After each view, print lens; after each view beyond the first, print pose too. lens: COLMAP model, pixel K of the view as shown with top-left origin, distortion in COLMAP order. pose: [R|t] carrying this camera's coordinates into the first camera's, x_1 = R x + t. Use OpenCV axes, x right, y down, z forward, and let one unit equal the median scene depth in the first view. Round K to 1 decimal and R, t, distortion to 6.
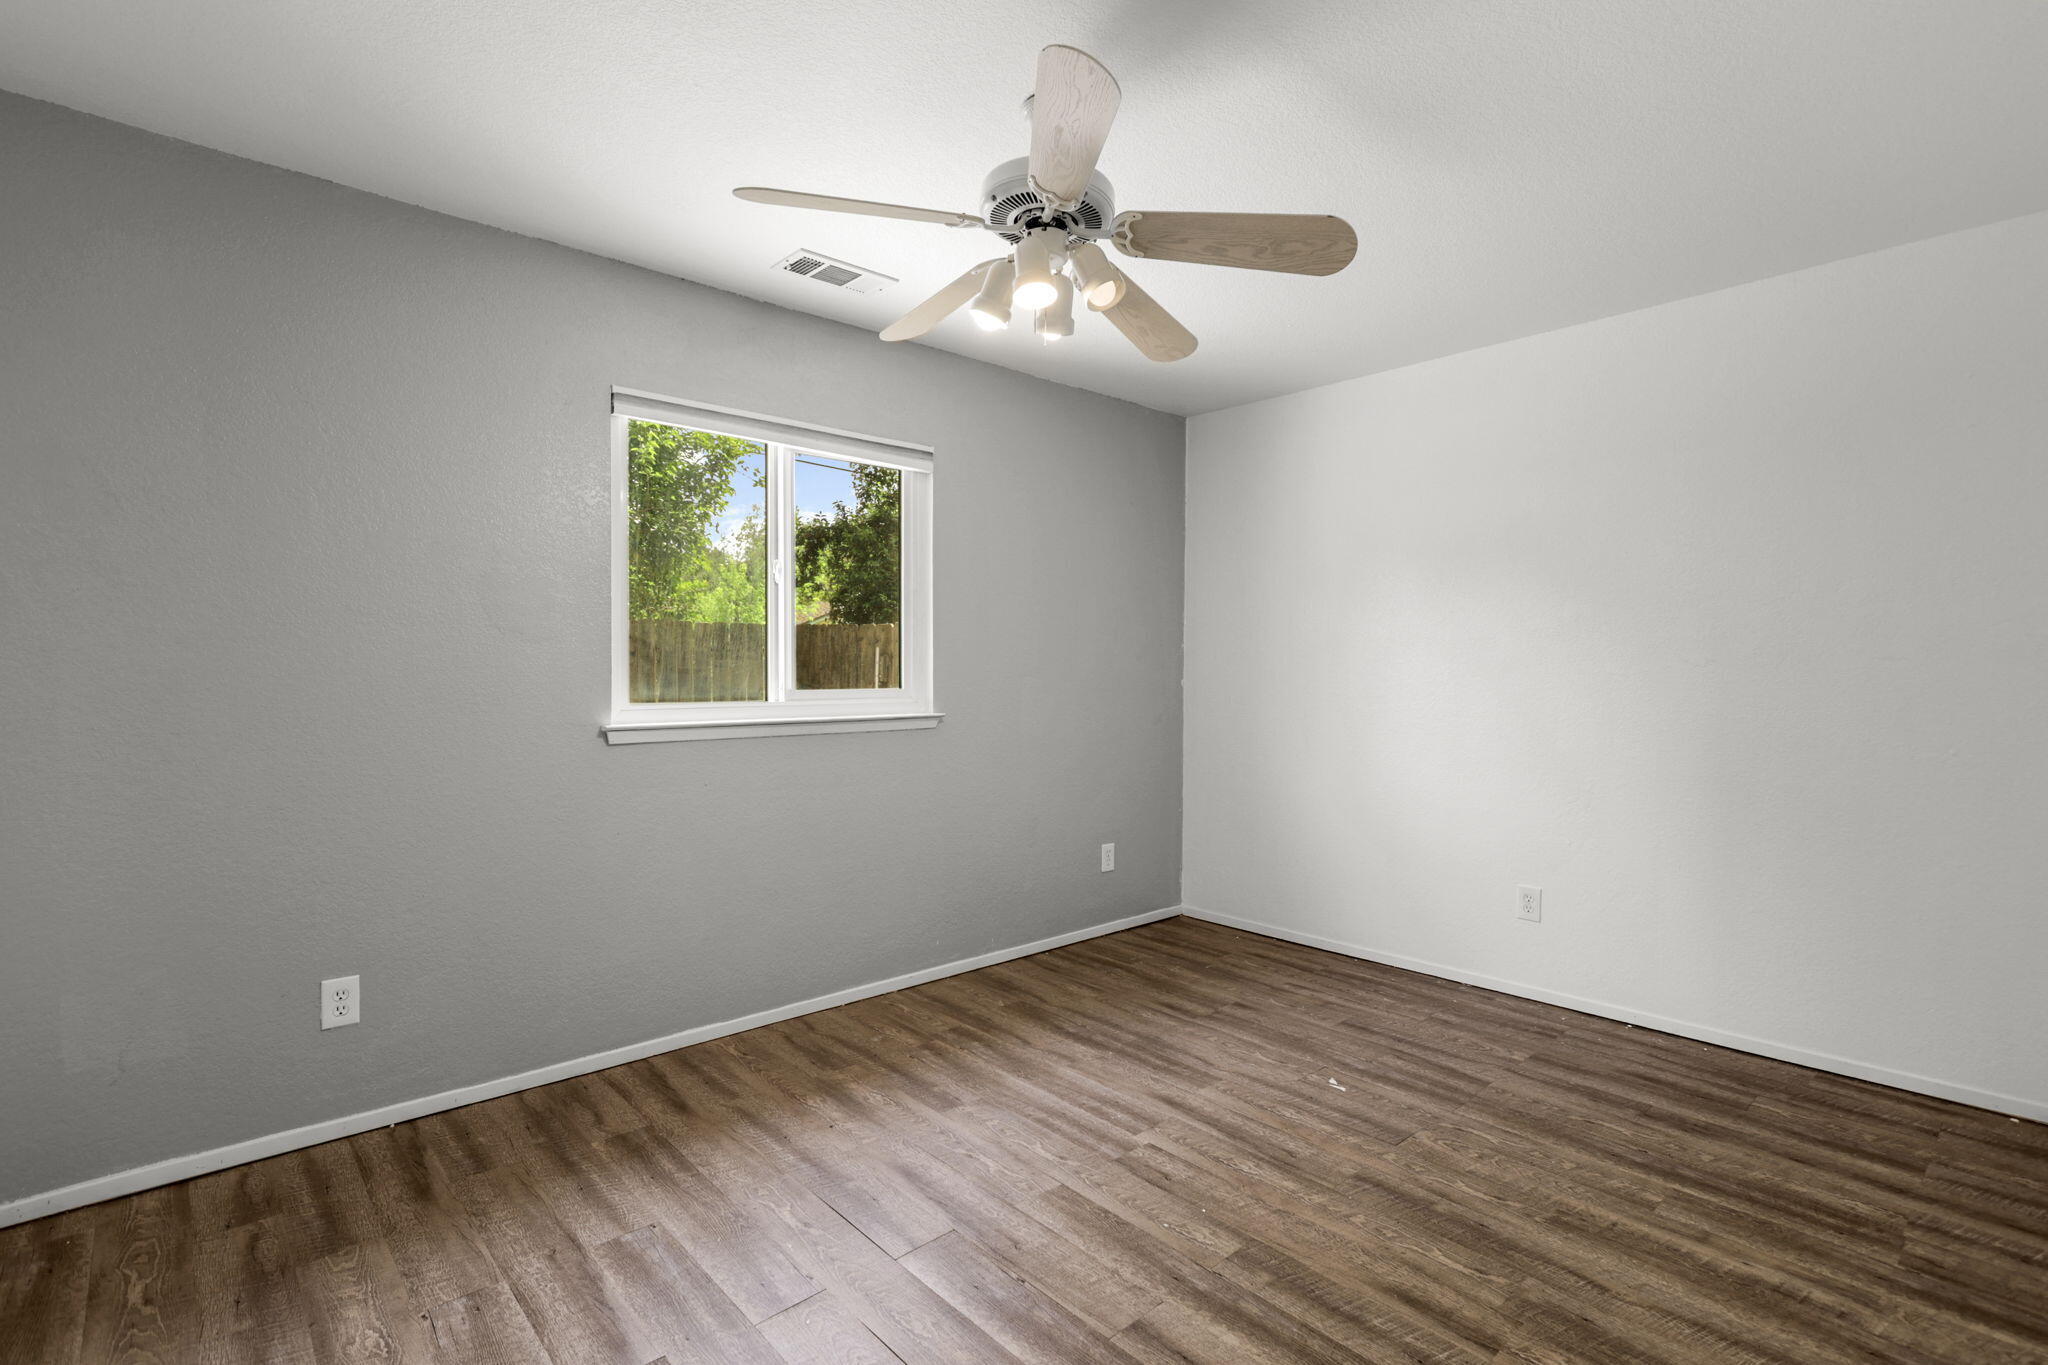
lens RADIAL K [[975.1, 0, 1045.8], [0, 975.1, 656.8], [0, 0, 1]] dist [0.002030, 0.001343]
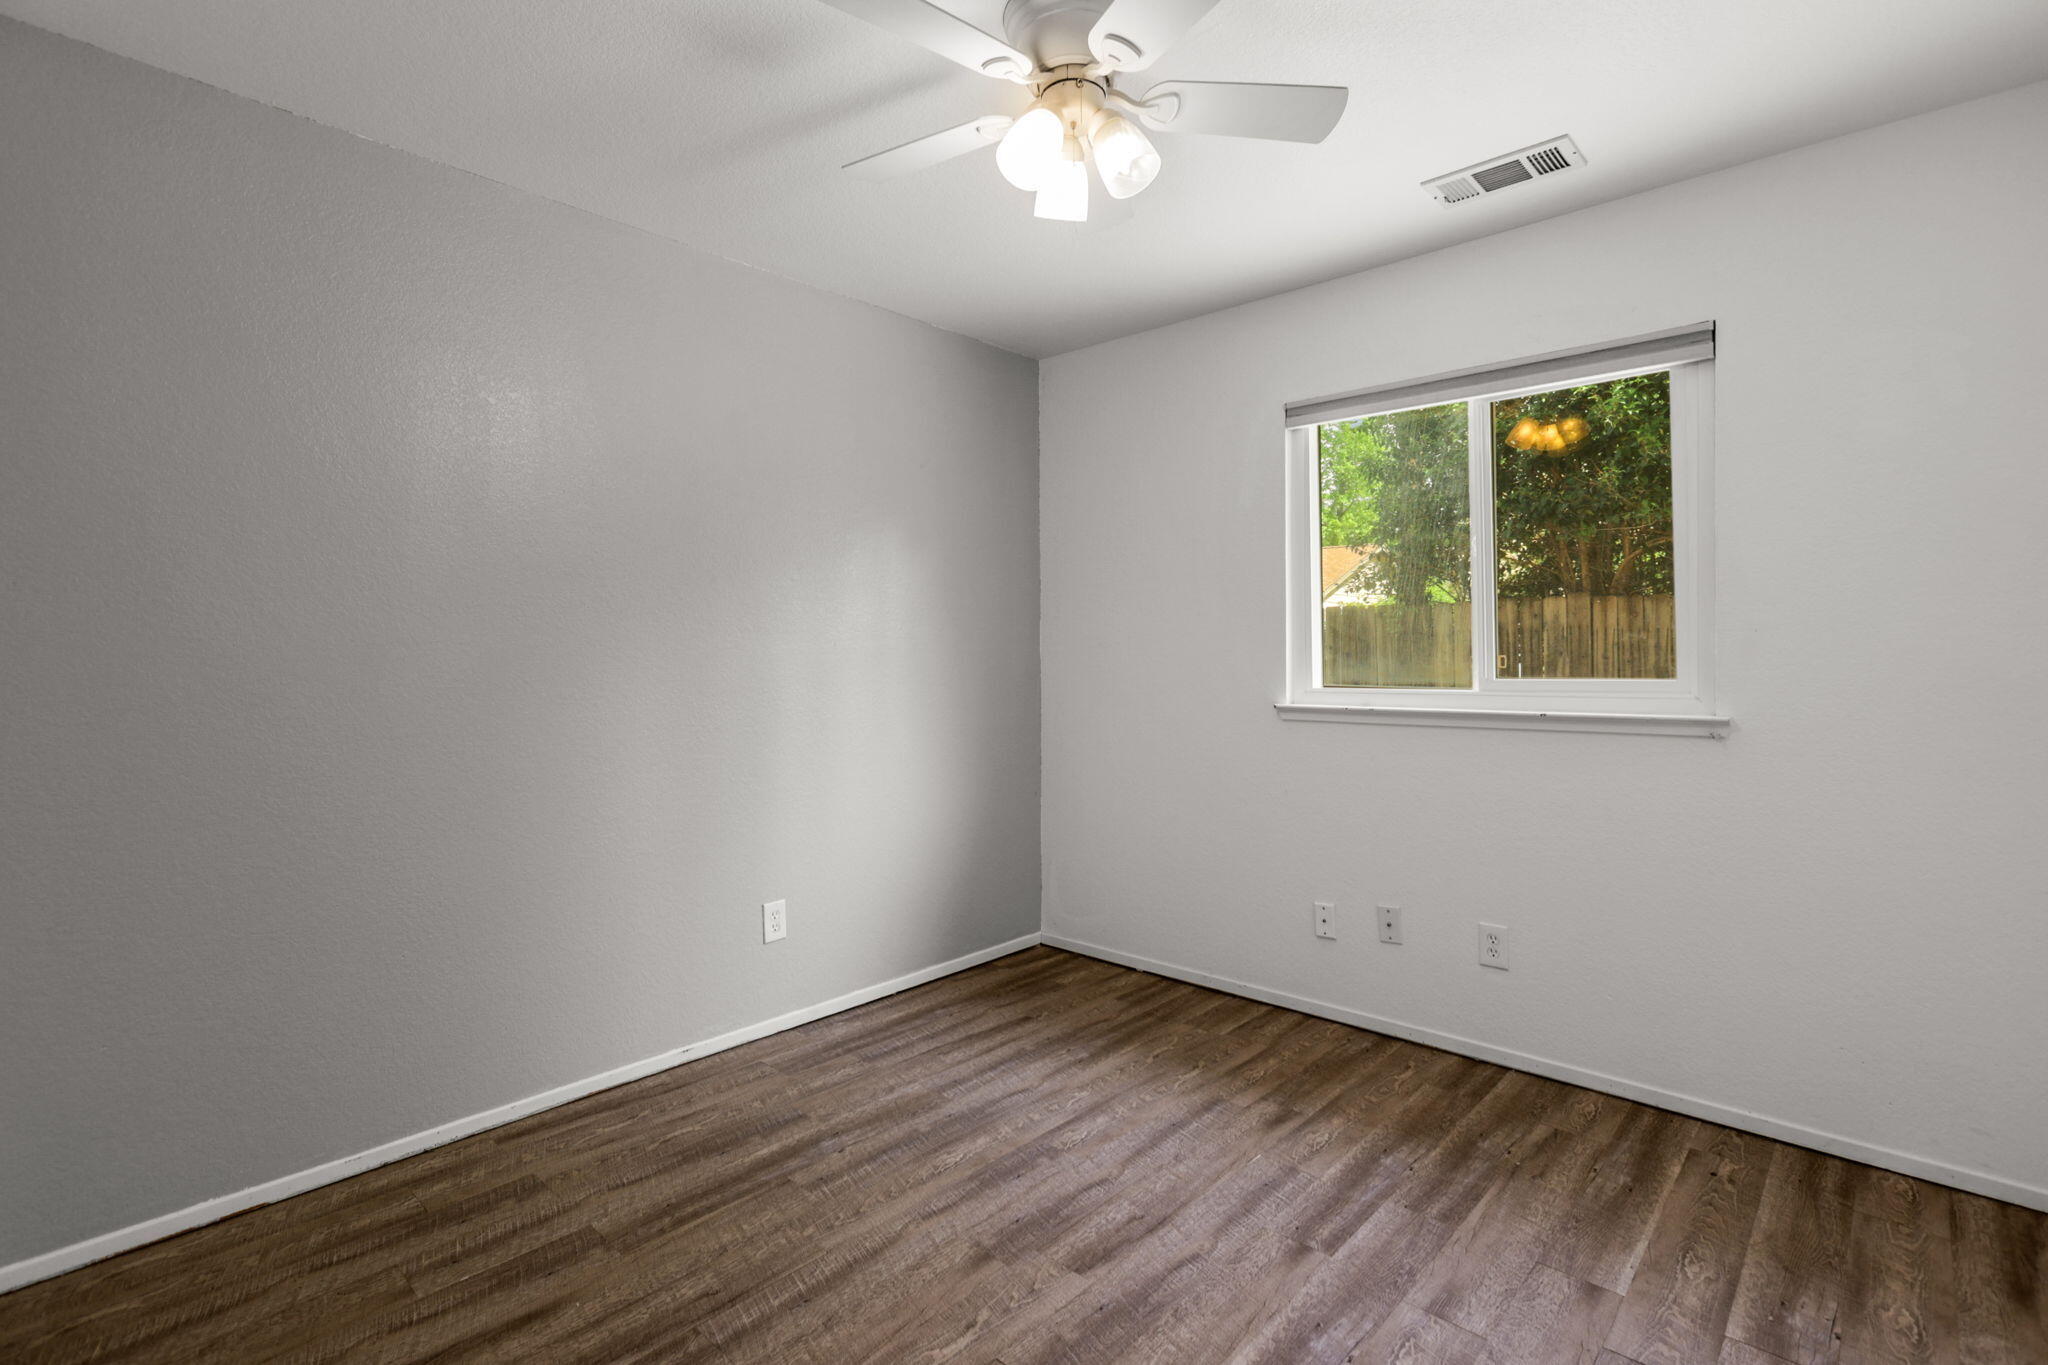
lens RADIAL K [[975.1, 0, 1045.8], [0, 975.1, 656.8], [0, 0, 1]] dist [0.002030, 0.001343]
pose [[0.136210, -0.012128, -0.990606, 0.555648], [0.009898, 0.999892, -0.010881, 0.023776], [0.990630, -0.008323, 0.136316, 0.539233]]
